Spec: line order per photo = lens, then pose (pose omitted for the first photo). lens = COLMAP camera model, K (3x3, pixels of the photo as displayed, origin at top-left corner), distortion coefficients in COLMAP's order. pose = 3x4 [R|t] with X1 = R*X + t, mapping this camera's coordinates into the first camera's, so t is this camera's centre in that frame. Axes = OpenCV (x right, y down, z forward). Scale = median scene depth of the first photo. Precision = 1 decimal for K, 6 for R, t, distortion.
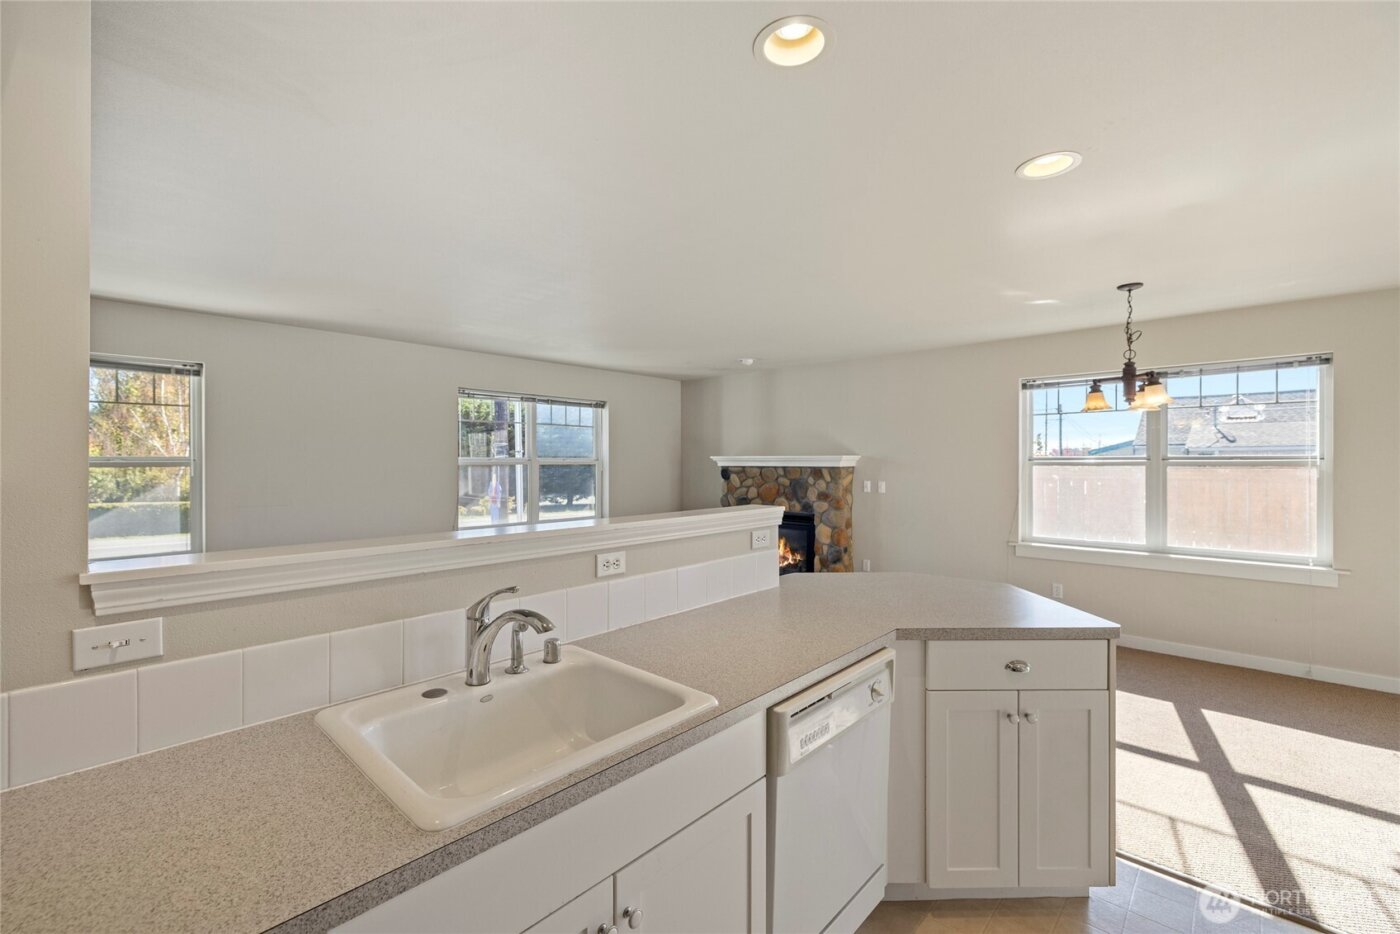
lens RADIAL K [[587.0, 0, 681.3], [0, 587.0, 469.6], [0, 0, 1]] dist [-0.002943, 0.001510]
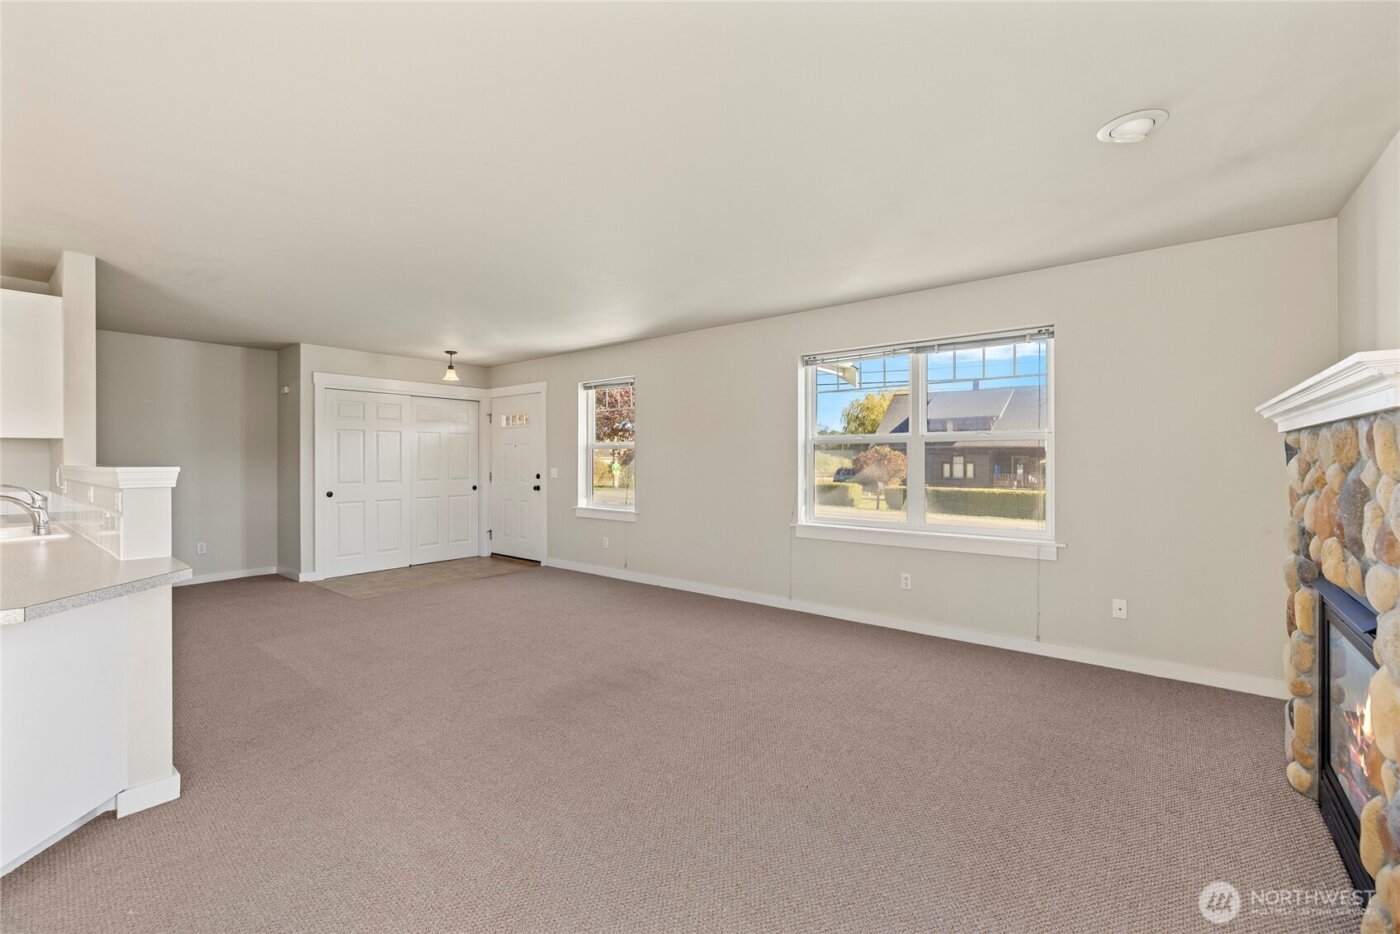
lens RADIAL K [[587.0, 0, 695.9], [0, 587.0, 460.0], [0, 0, 1]] dist [-0.002943, 0.001510]
pose [[0.088670, 0.001238, -0.996060, 0.521204], [-0.011735, 0.999931, 0.000198, 0.020065], [0.995992, 0.011671, 0.088679, 0.840634]]
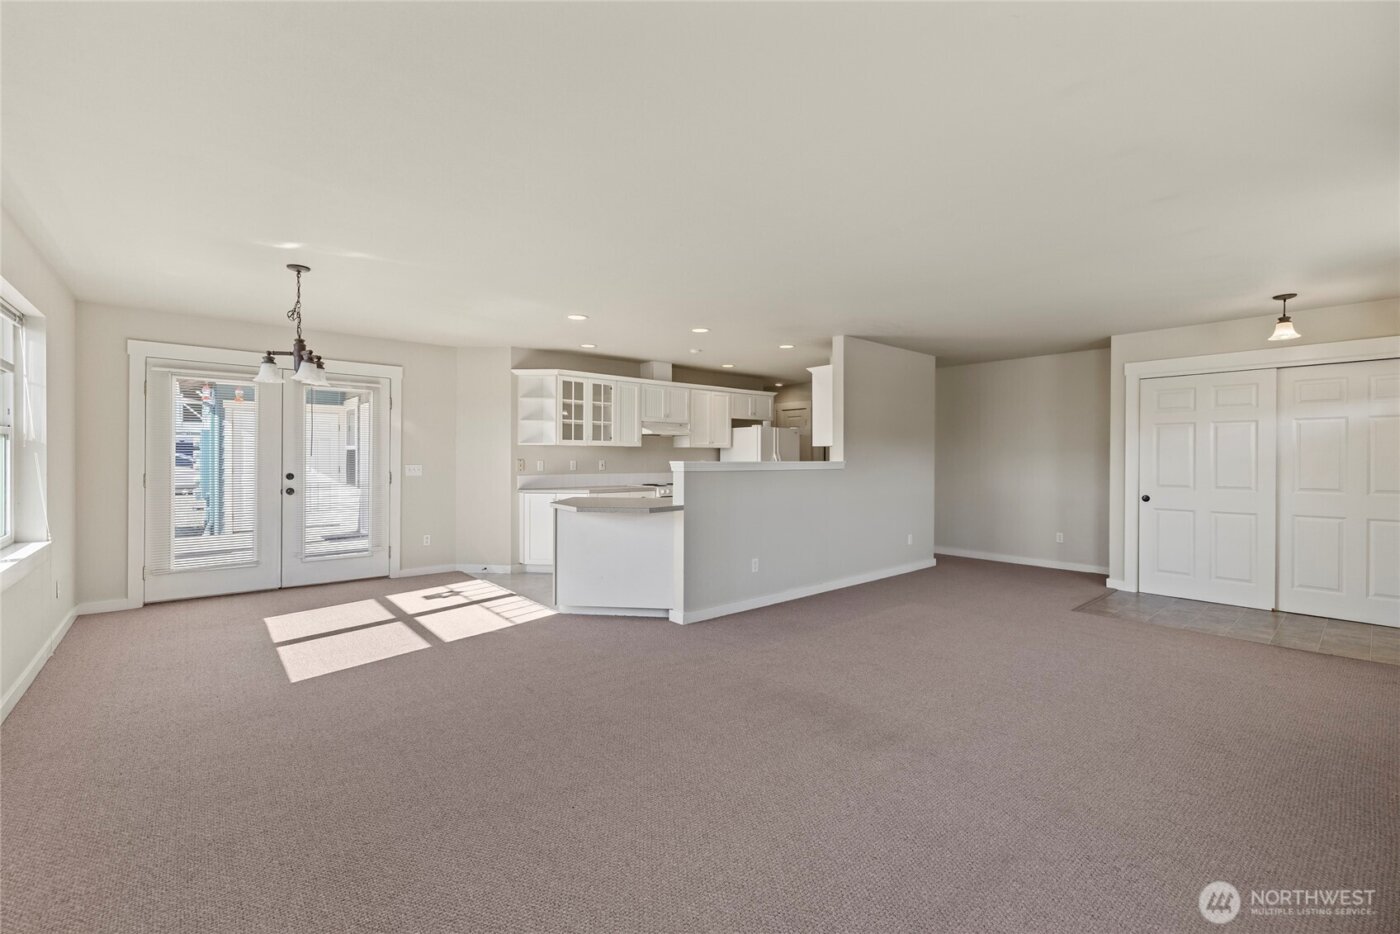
lens RADIAL K [[587.0, 0, 685.7], [0, 587.0, 462.7], [0, 0, 1]] dist [-0.002943, 0.001510]
pose [[-0.994156, -0.003639, 0.107889, -0.038814], [-0.001370, 0.999776, 0.021098, 0.014141], [-0.107942, 0.020827, -0.993939, 1.360289]]
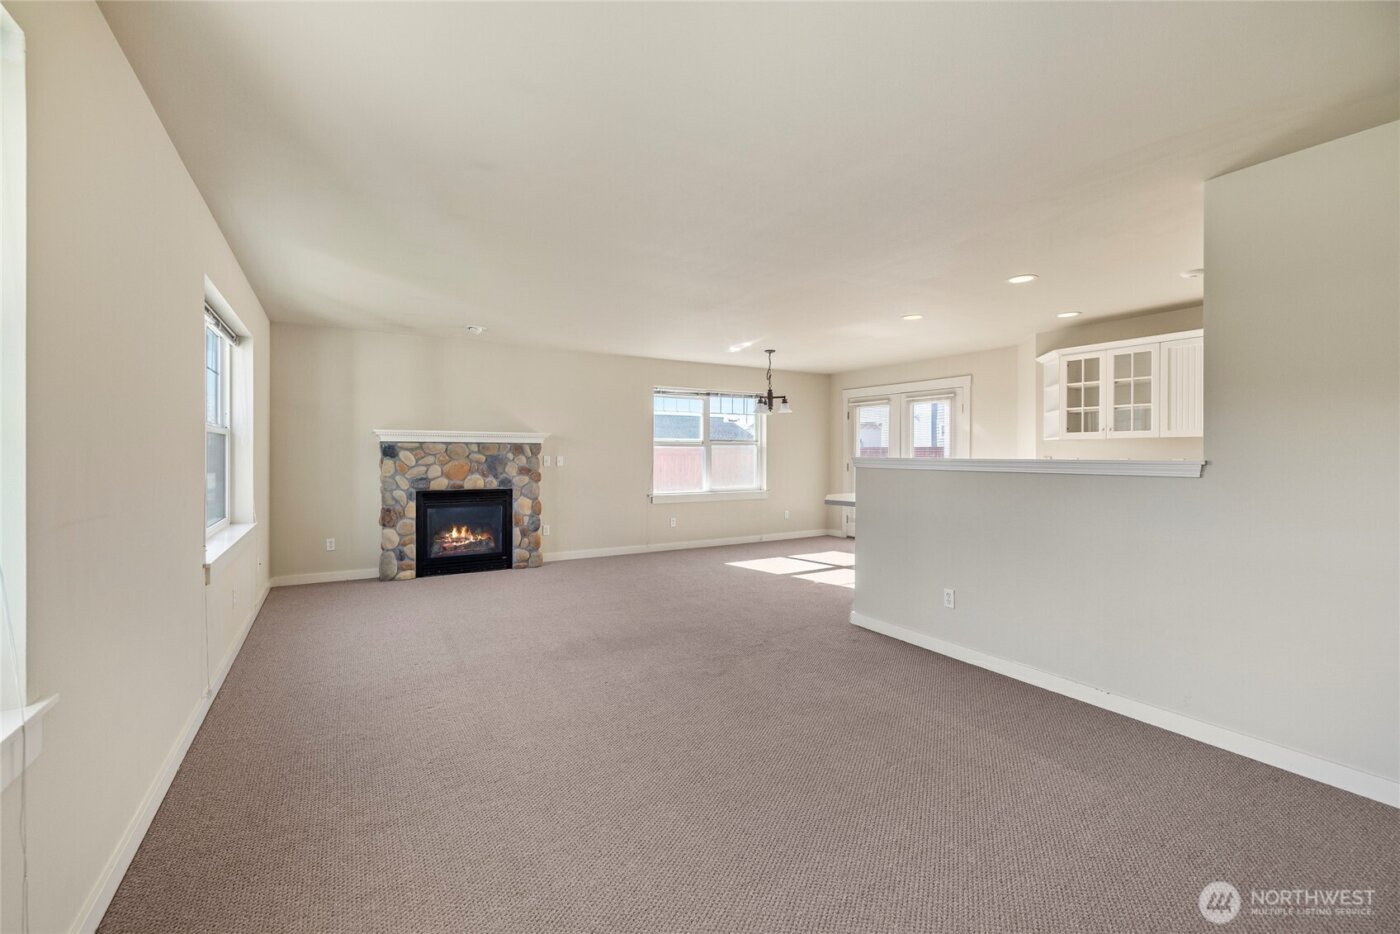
lens RADIAL K [[587.0, 0, 691.9], [0, 587.0, 457.1], [0, 0, 1]] dist [-0.002943, 0.001510]
pose [[0.268351, -0.004255, 0.963312, -0.825356], [0.010599, 0.999943, 0.001464, 0.026631], [-0.963263, 0.009817, 0.268380, 0.495319]]
